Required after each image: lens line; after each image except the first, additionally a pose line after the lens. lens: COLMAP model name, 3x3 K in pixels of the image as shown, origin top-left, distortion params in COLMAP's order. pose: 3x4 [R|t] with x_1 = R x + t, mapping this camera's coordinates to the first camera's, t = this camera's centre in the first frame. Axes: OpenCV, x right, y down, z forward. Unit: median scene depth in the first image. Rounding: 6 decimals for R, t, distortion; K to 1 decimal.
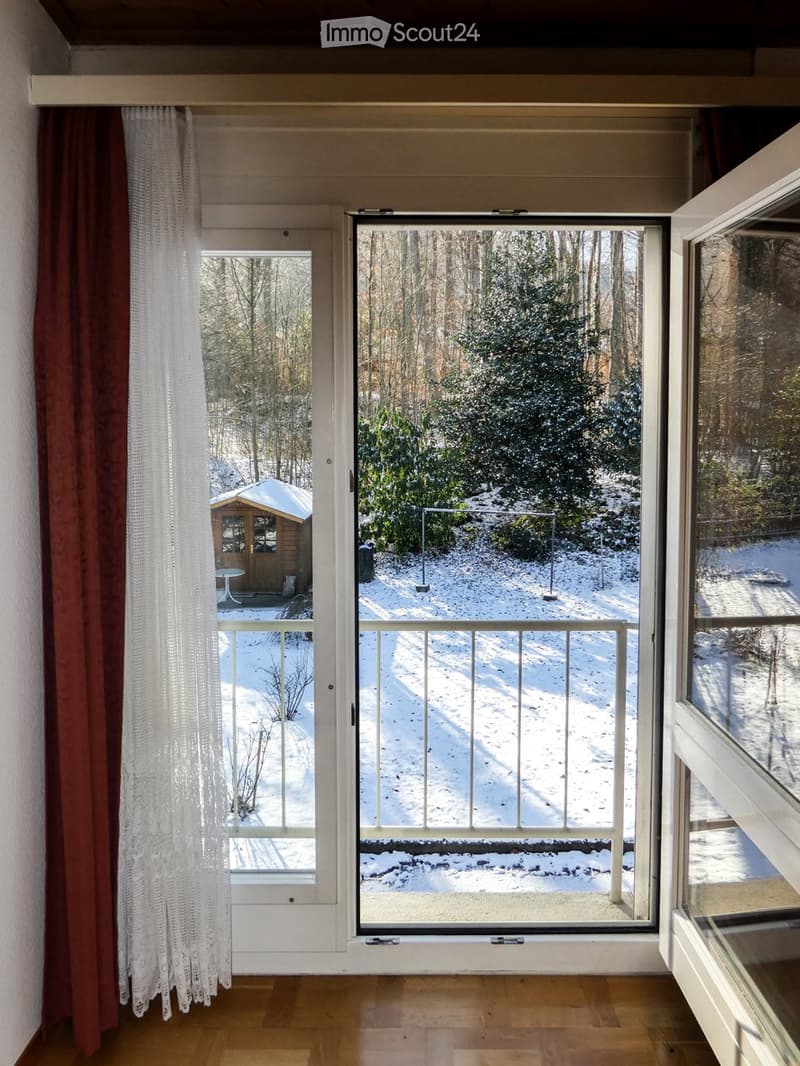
lens RADIAL K [[1190.4, 0, 400.0], [0, 1190.4, 533.0], [0, 0, 1]] dist [-0.012311, -0.001581]
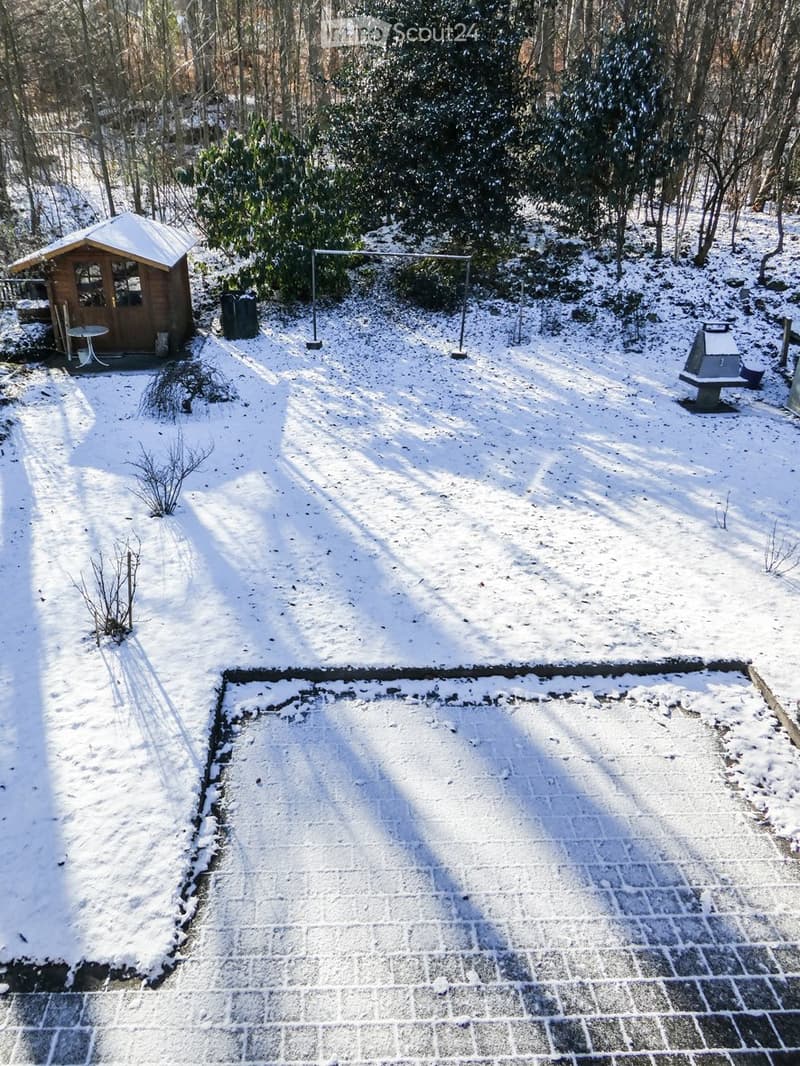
lens RADIAL K [[783.6, 0, 335.2], [0, 783.6, 529.7], [0, 0, 1]] dist [-0.022991, 0.001604]
pose [[0.998189, -0.034458, 0.049309, 0.001409], [0.013314, 0.925907, 0.377518, -0.045936], [-0.058664, -0.376178, 0.924688, 0.417873]]
